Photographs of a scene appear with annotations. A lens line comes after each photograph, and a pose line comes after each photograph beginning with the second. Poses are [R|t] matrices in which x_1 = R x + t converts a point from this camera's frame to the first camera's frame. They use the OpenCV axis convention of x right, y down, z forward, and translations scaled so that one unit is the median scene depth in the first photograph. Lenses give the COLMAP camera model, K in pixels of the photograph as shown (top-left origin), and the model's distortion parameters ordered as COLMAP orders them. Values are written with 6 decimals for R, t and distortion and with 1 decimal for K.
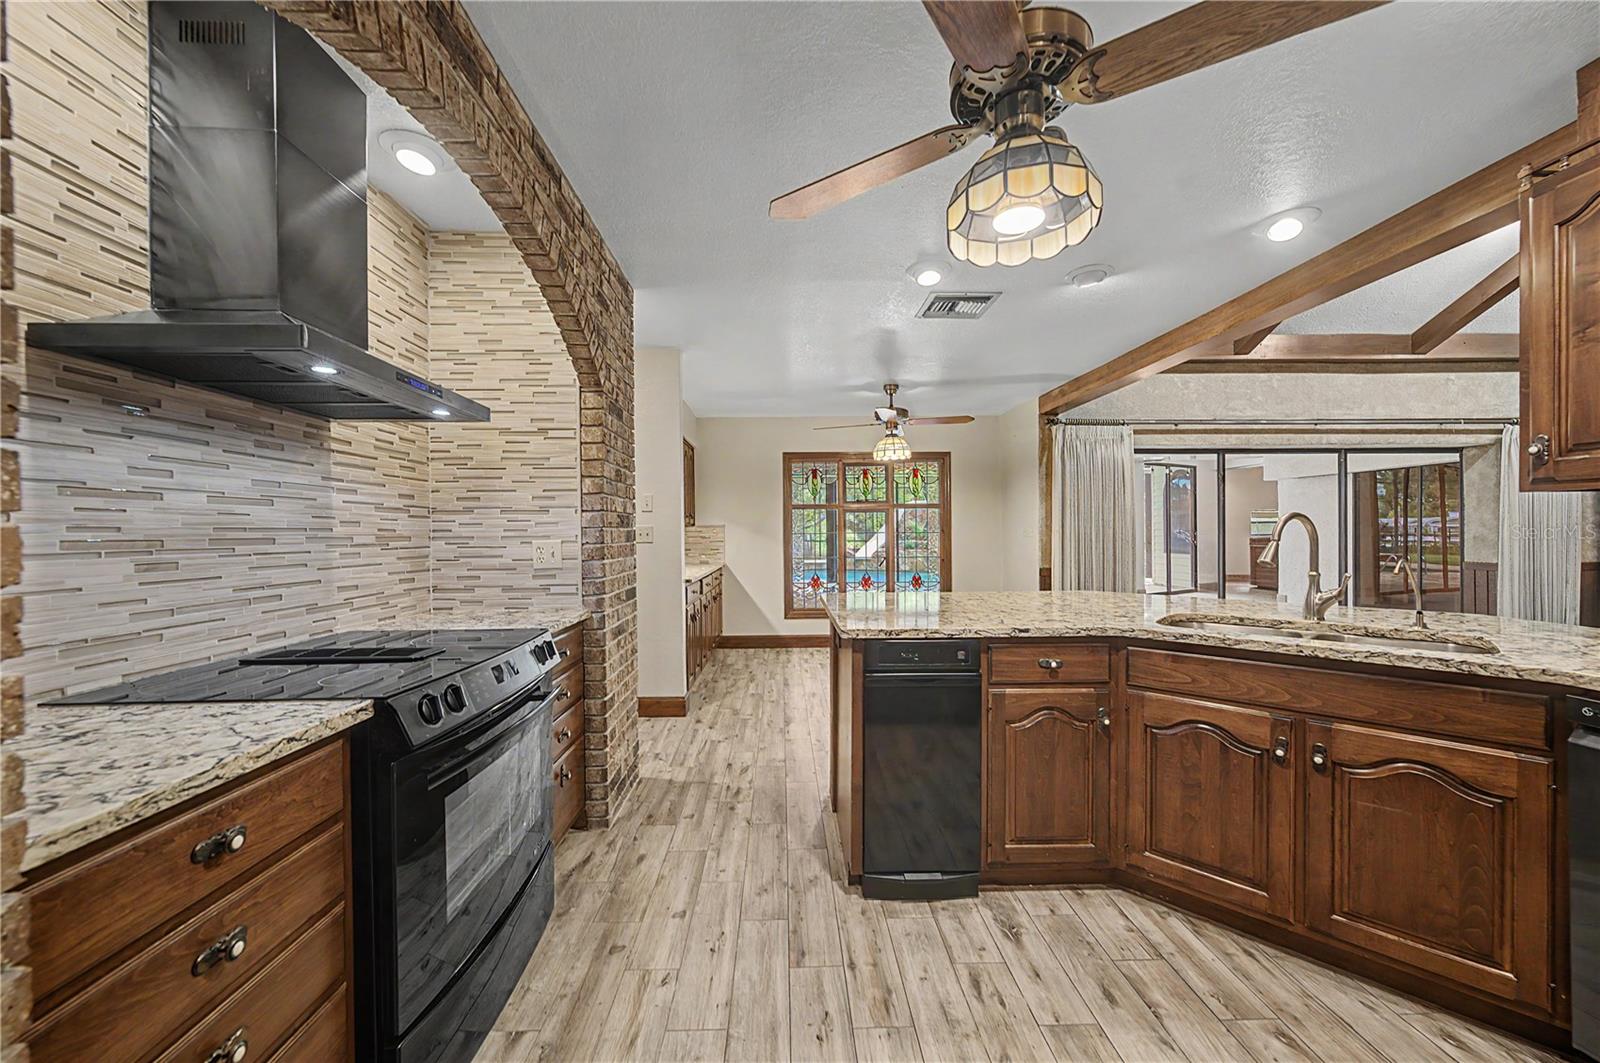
lens RADIAL K [[588.6, 0, 798.4], [0, 588.6, 534.8], [0, 0, 1]] dist [0.000319, 0.000040]
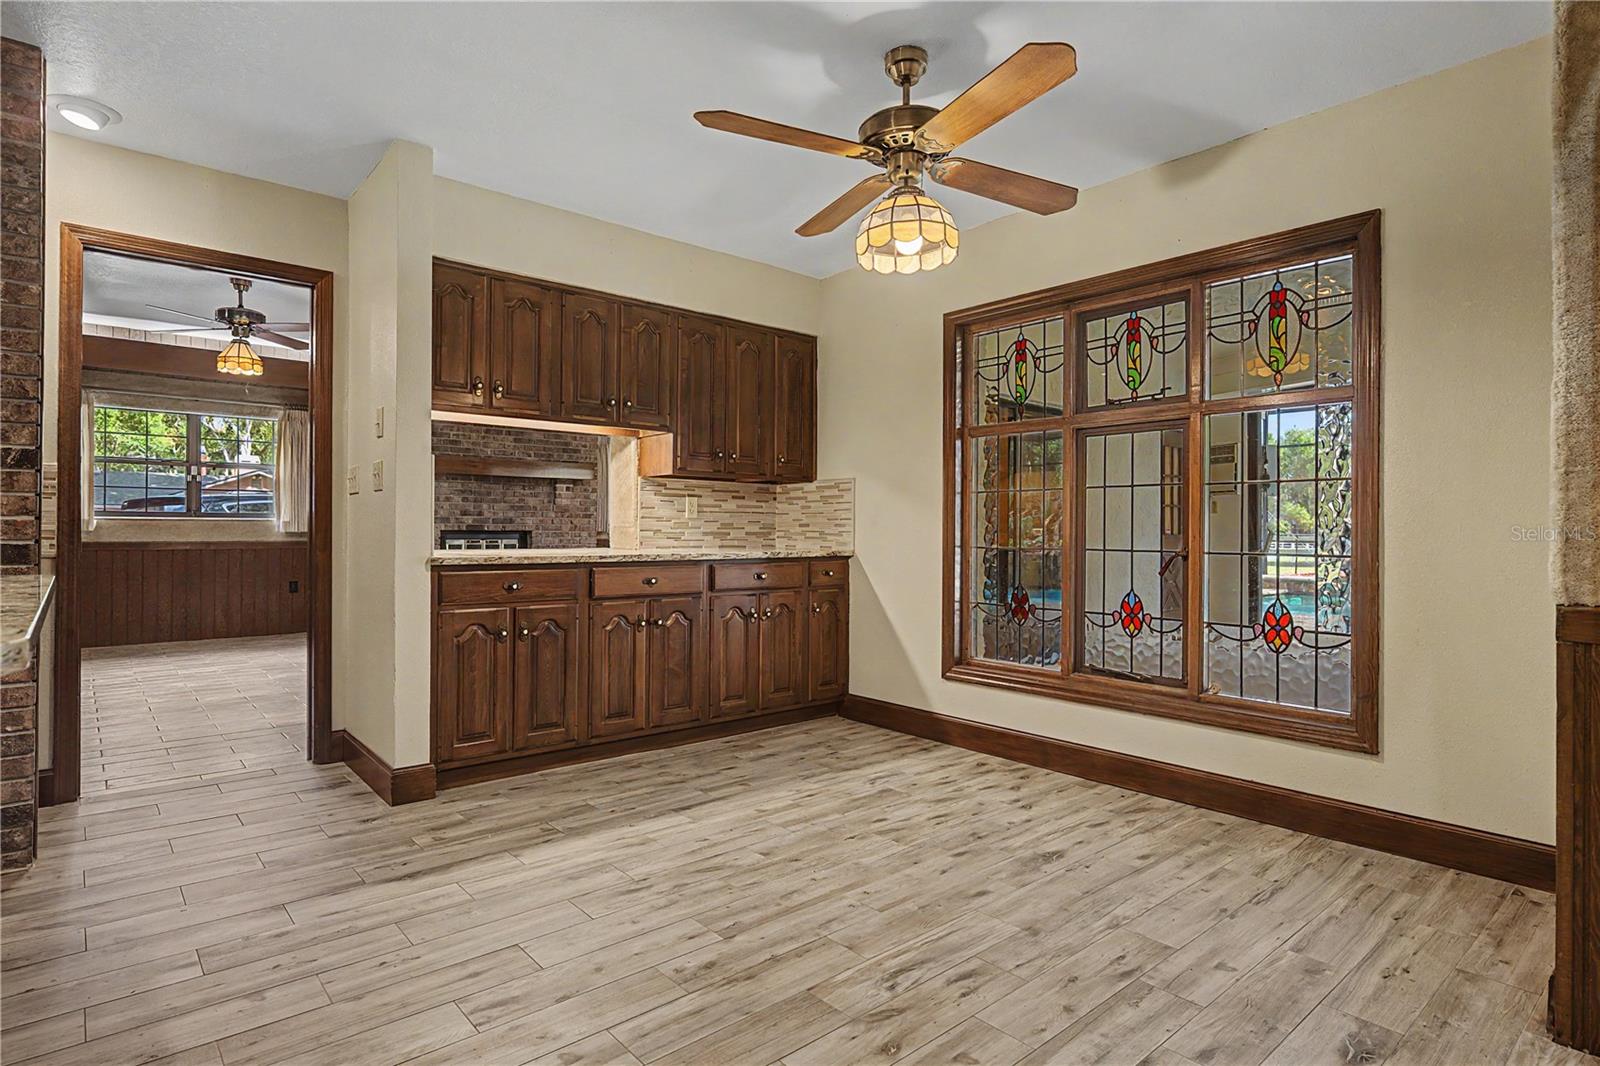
lens RADIAL K [[839.0, 0, 794.9], [0, 839.0, 527.4], [0, 0, 1]] dist [0.000966, 0.000502]
pose [[0.631406, 0.011033, -0.775374, 1.112218], [-0.015652, 0.999876, 0.001482, 0.072824], [0.775294, 0.011201, 0.631501, 1.360448]]
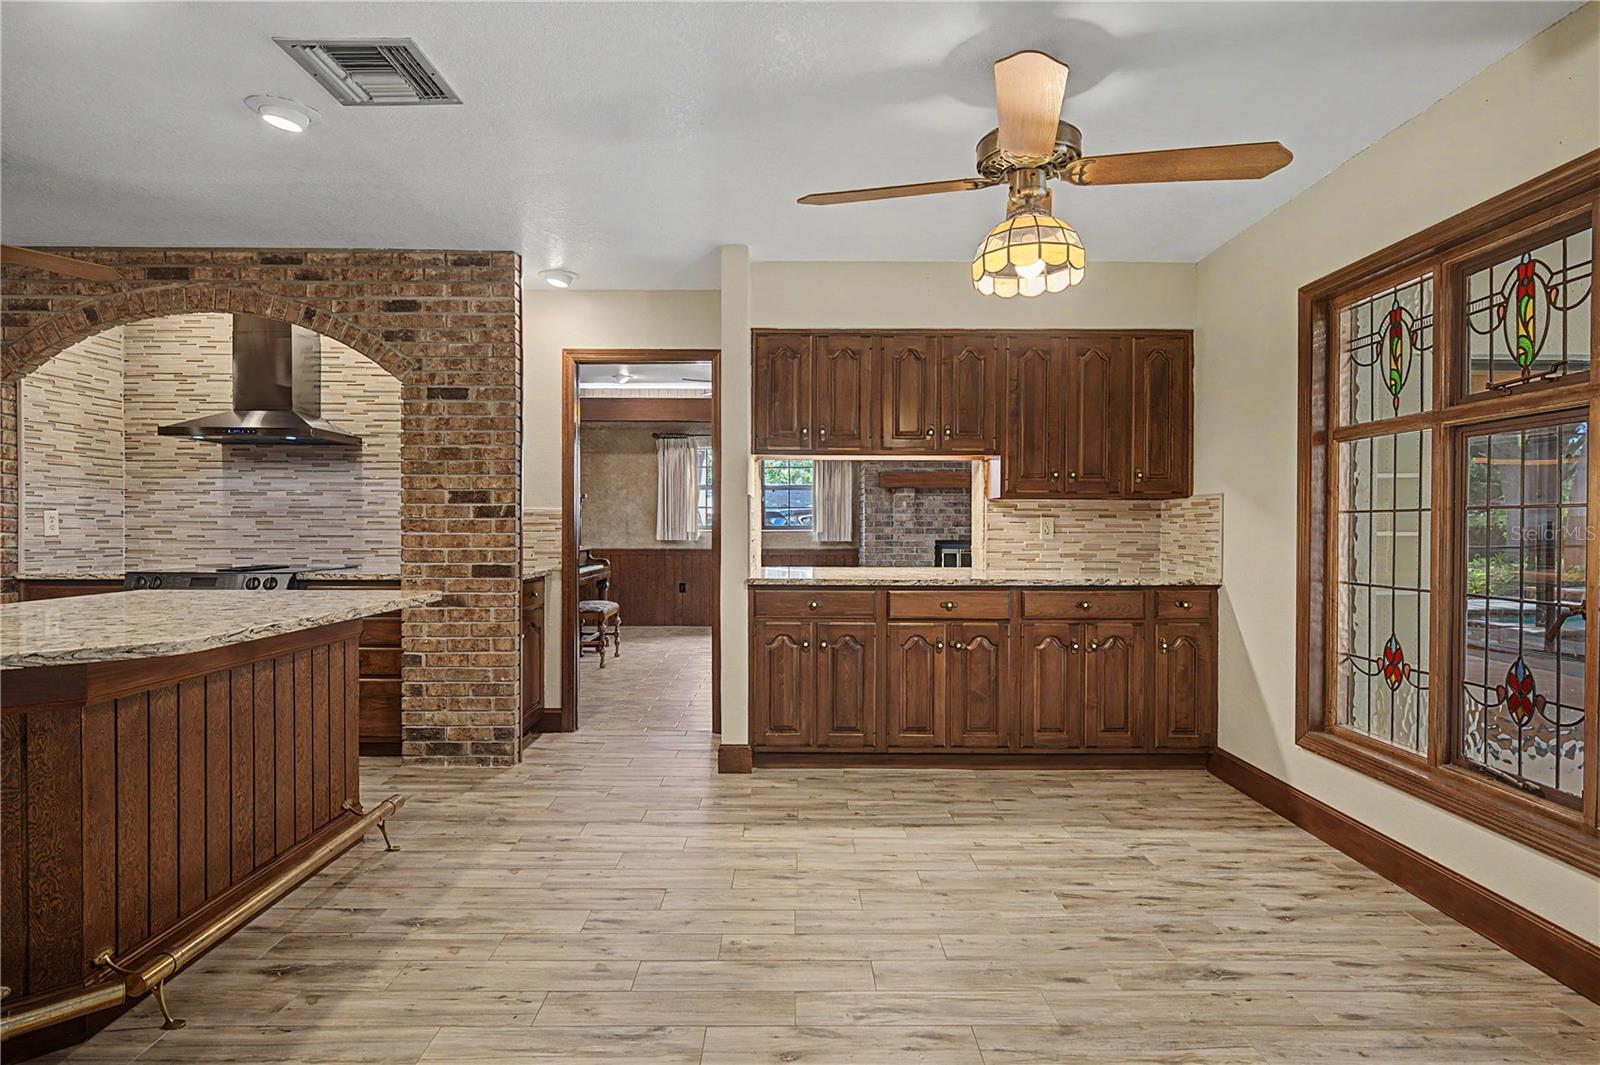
lens RADIAL K [[873.8, 0, 801.2], [0, 873.8, 532.5], [0, 0, 1]] dist [0.000303, -0.000879]
pose [[-0.023186, 0.017968, -0.999570, 1.430861], [-0.006287, 0.999816, 0.018118, 0.008554], [0.999711, 0.006704, -0.023069, 1.917727]]
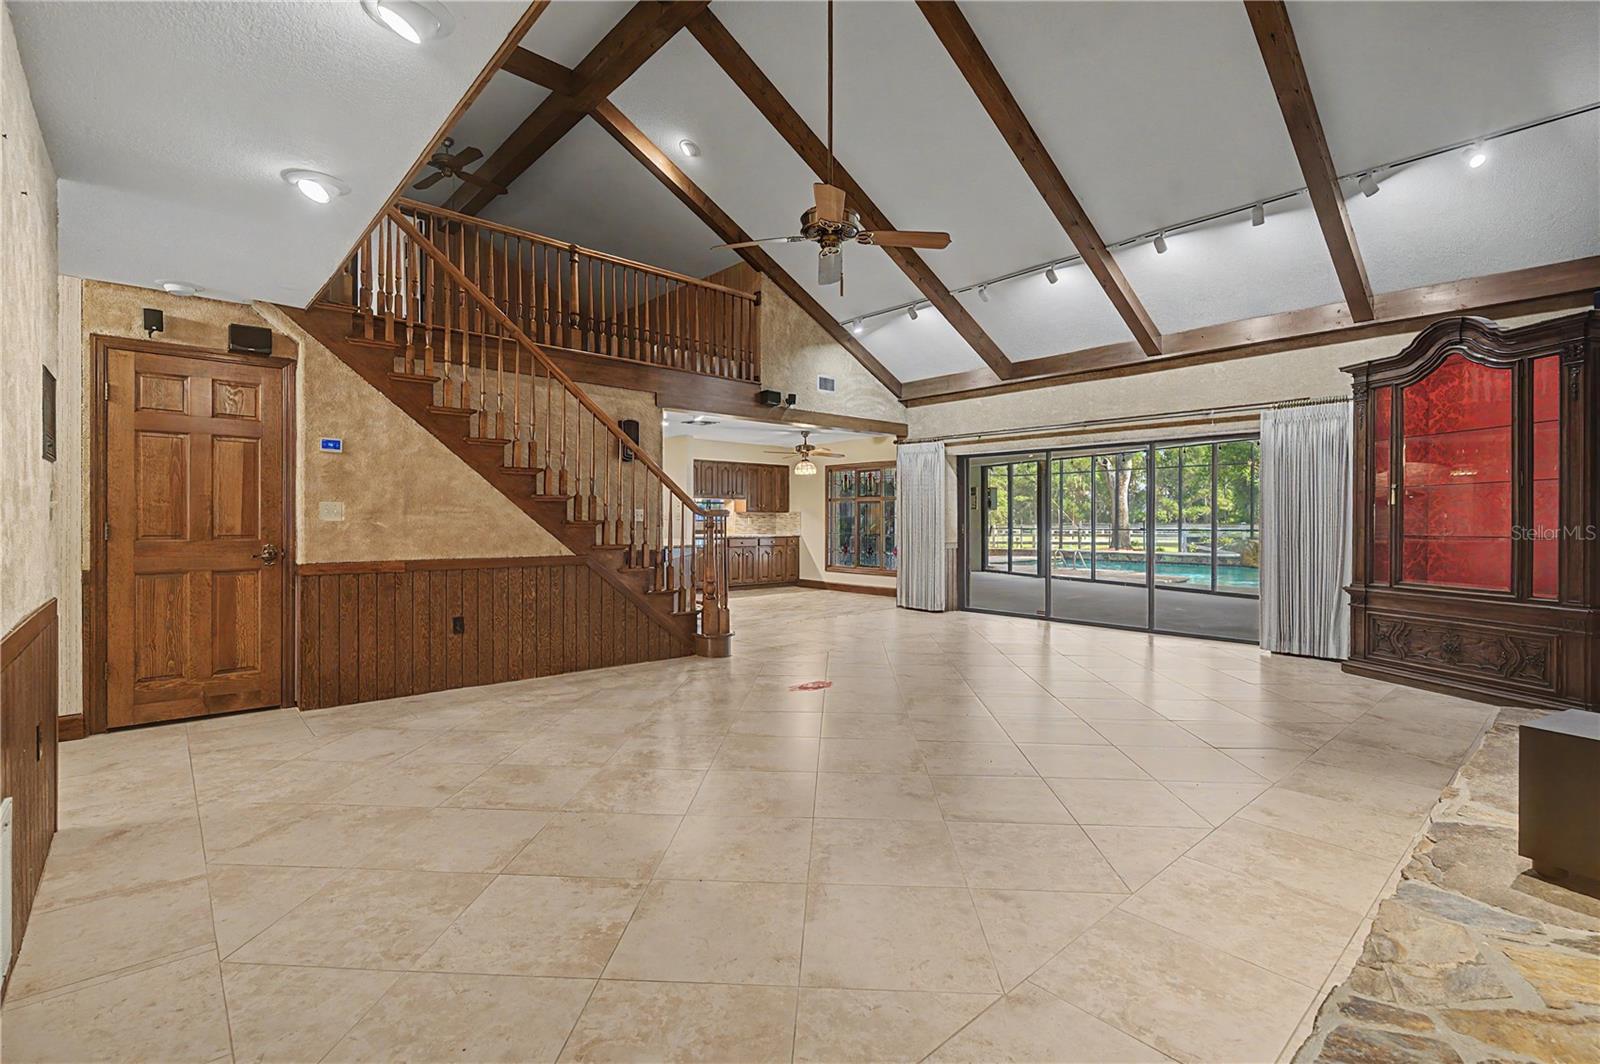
lens RADIAL K [[719.8, 0, 798.7], [0, 719.8, 525.6], [0, 0, 1]] dist [0.006022, 0.000787]
pose [[0.646476, 0.017454, -0.762735, 3.821565], [-0.013387, 0.999844, 0.011533, -0.001160], [0.762817, 0.002754, 0.646609, -0.827002]]
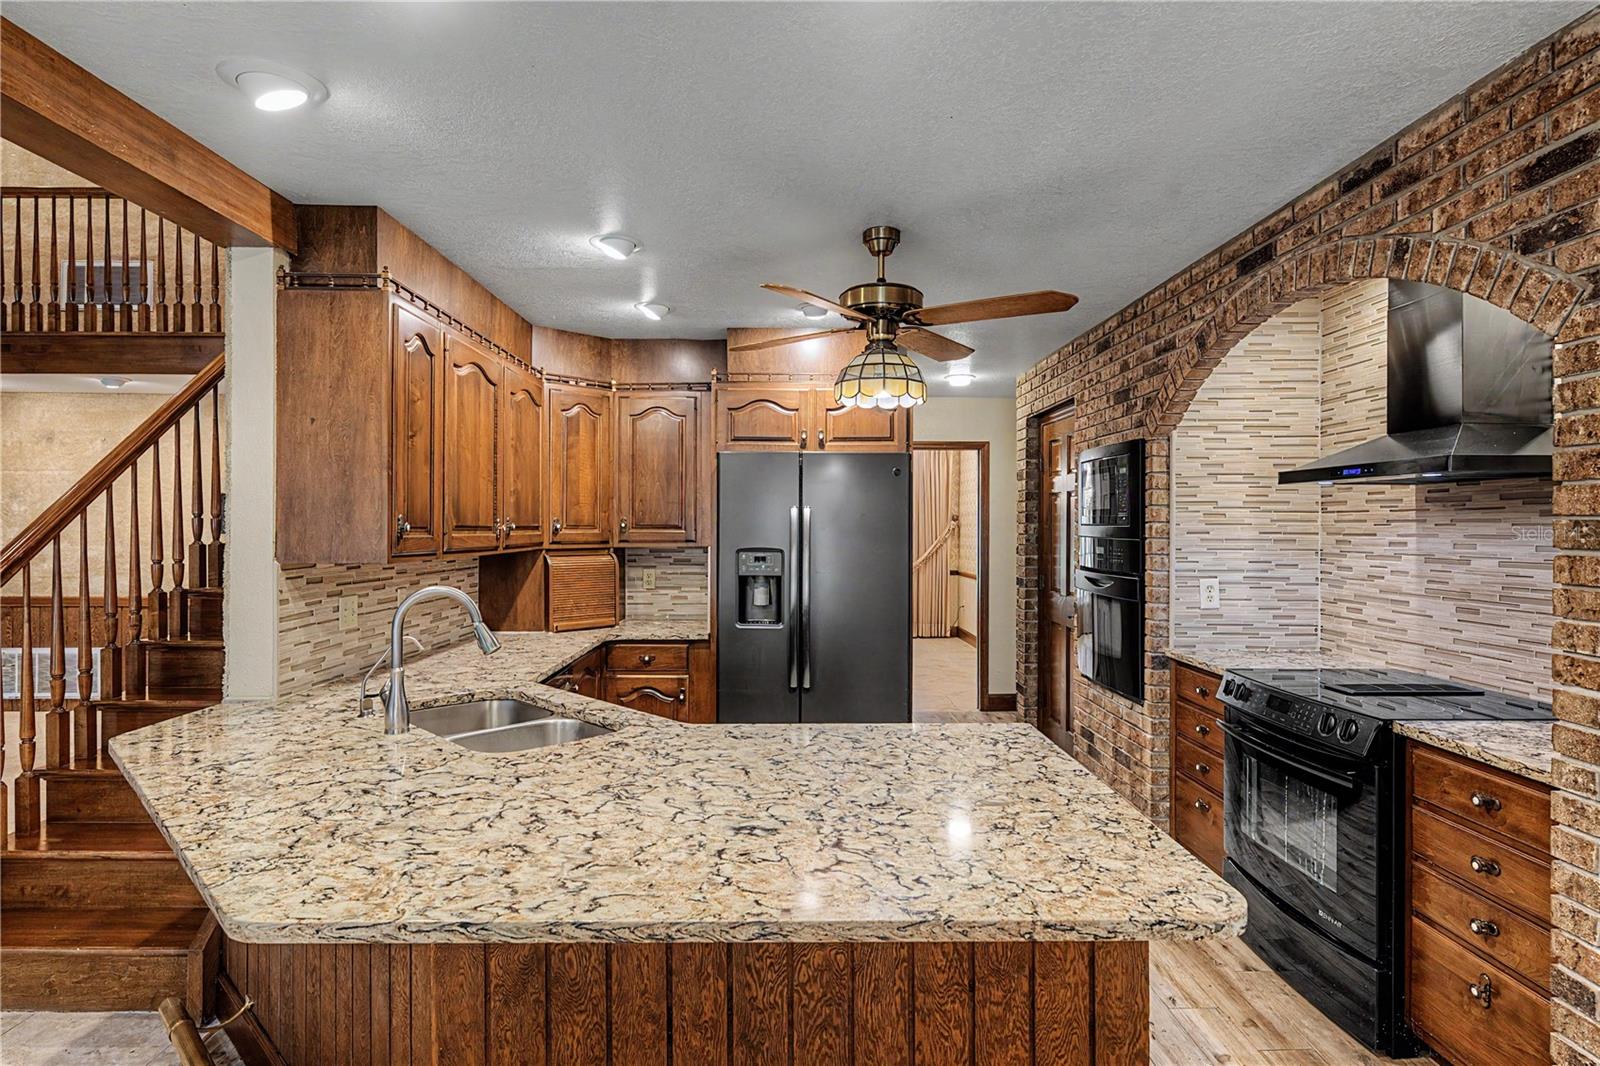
lens RADIAL K [[839.0, 0, 791.9], [0, 839.0, 528.0], [0, 0, 1]] dist [0.000966, 0.000502]
pose [[-0.999784, 0.007364, 0.019453, 0.319913], [0.007479, 0.999955, 0.005864, -0.102583], [-0.019409, 0.006008, -0.999794, 1.816319]]
